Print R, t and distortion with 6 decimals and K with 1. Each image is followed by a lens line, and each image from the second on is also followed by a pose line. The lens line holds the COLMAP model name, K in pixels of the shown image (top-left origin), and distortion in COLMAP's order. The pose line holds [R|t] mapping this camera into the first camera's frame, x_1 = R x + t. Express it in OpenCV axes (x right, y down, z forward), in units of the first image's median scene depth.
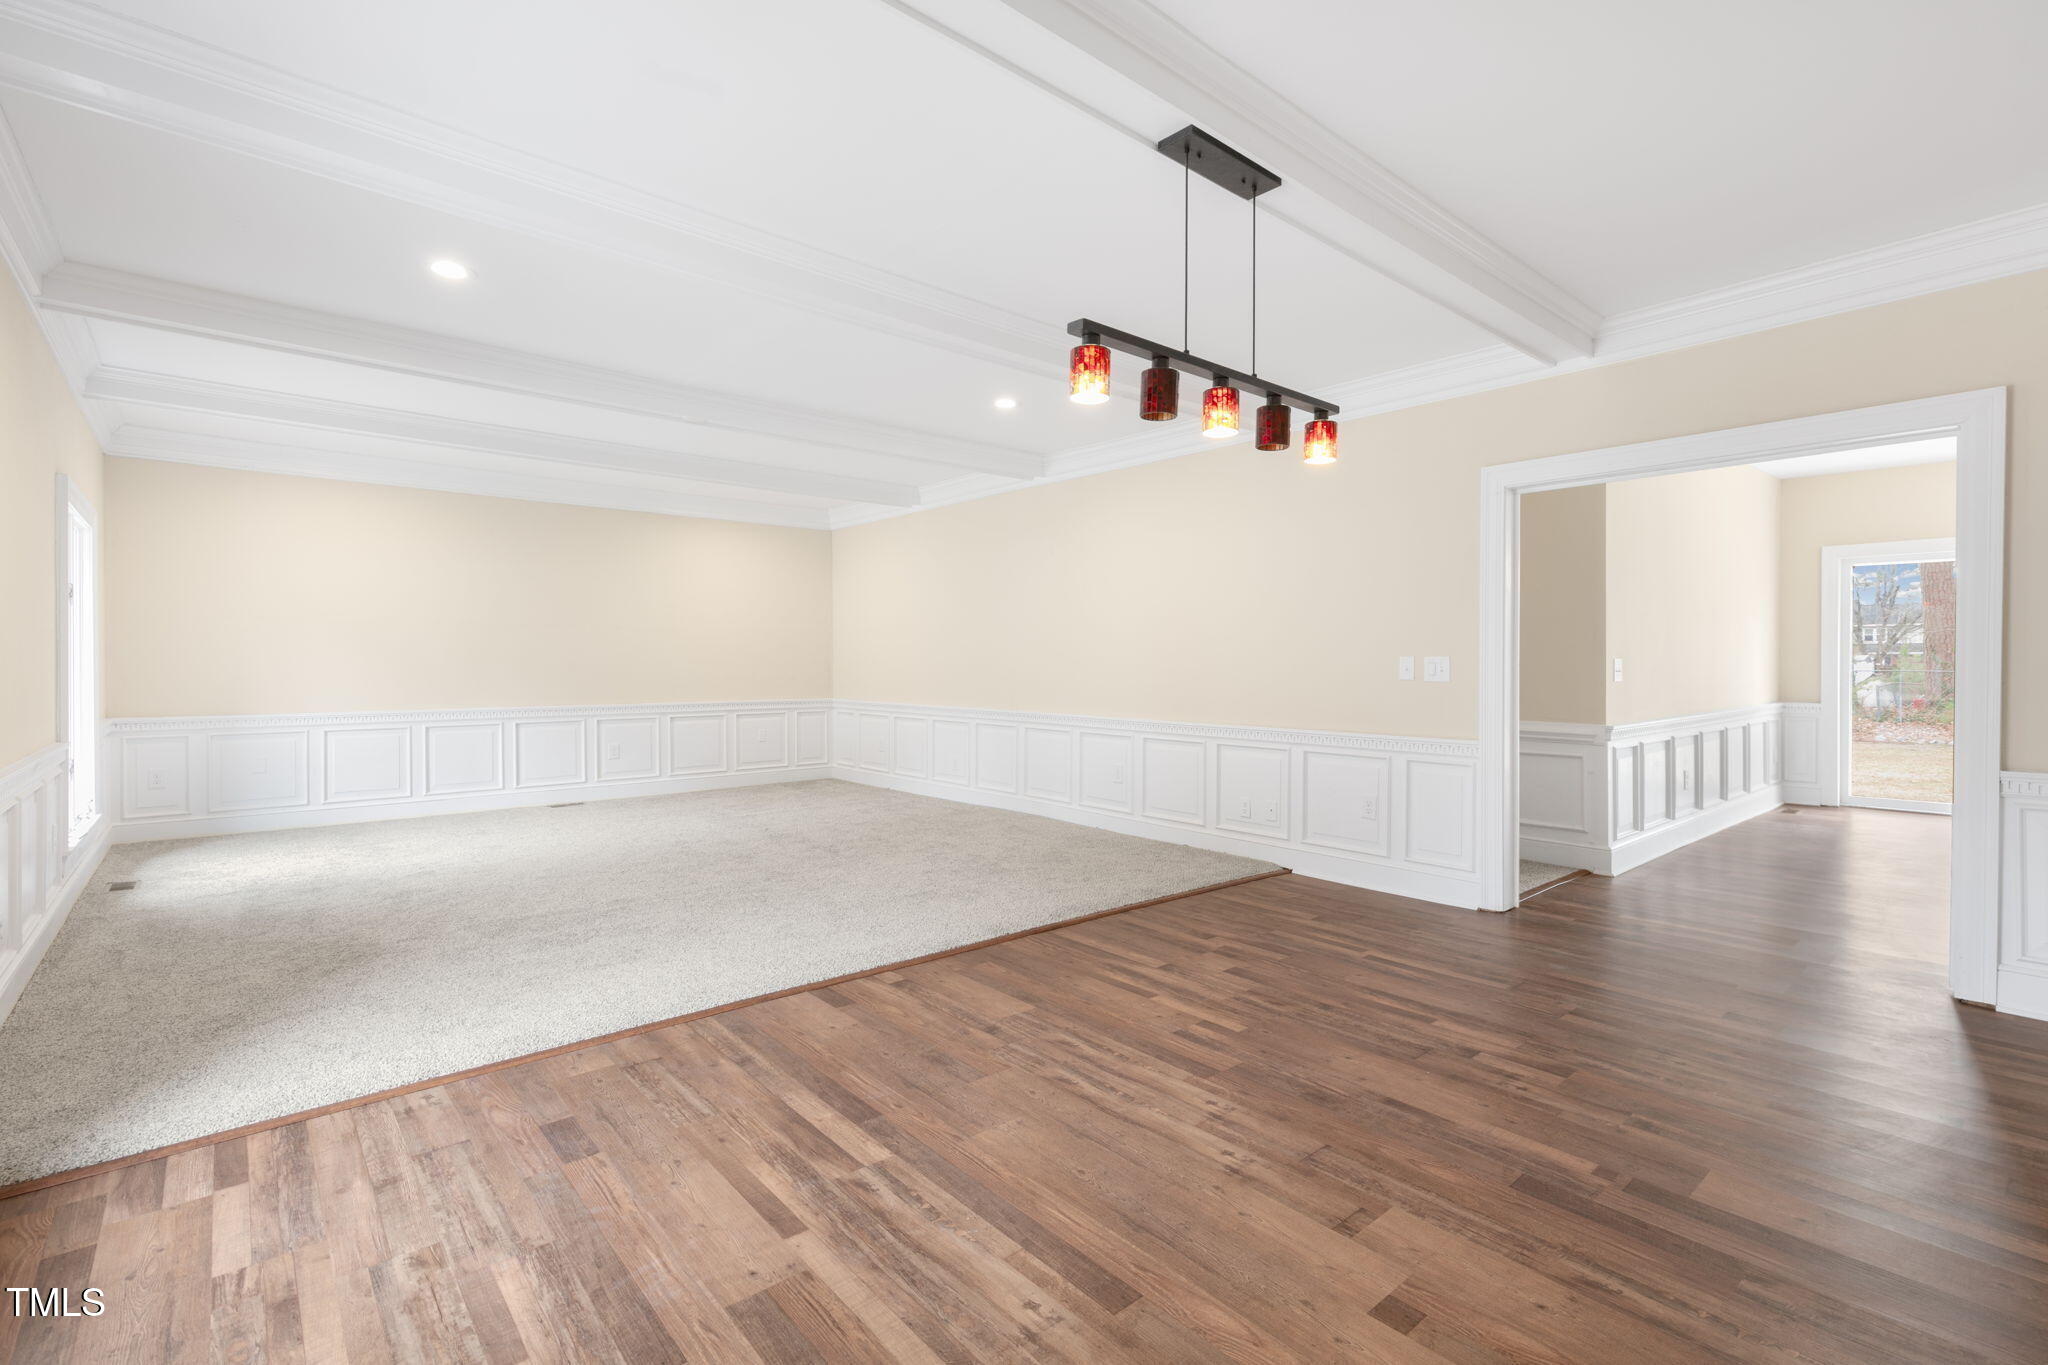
lens RADIAL K [[946.8, 0, 1029.0], [0, 946.8, 672.8], [0, 0, 1]] dist [0.010697, -0.002037]
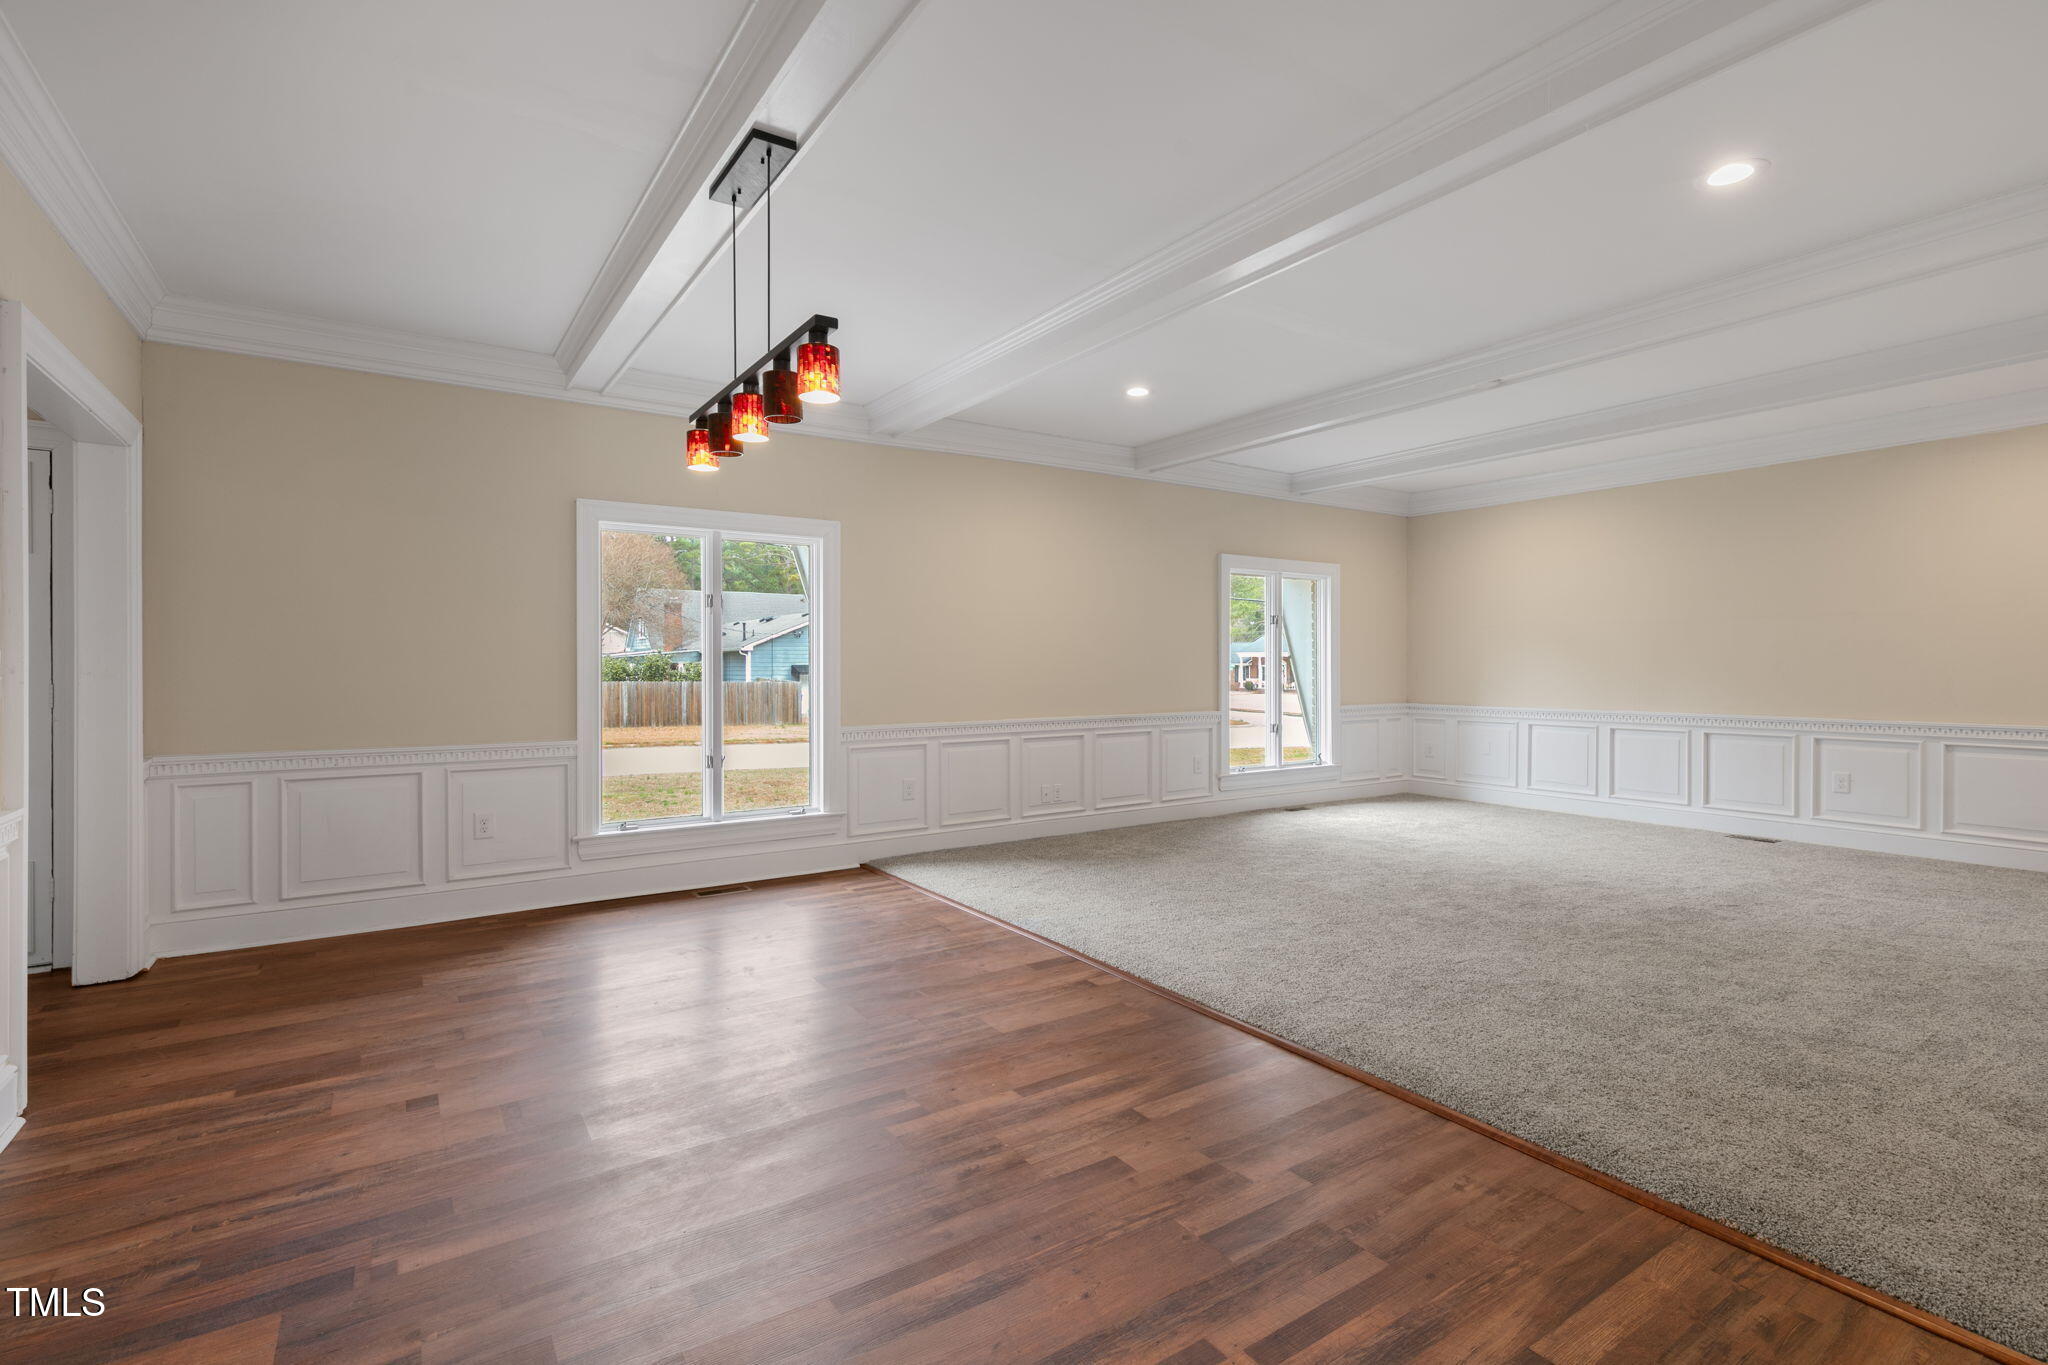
lens RADIAL K [[946.8, 0, 1022.6], [0, 946.8, 671.5], [0, 0, 1]] dist [0.010697, -0.002037]
pose [[-0.133532, 0.007735, -0.991014, 0.883407], [-0.008622, 0.999923, 0.008967, -0.012866], [0.991007, 0.009742, -0.133455, 1.080881]]
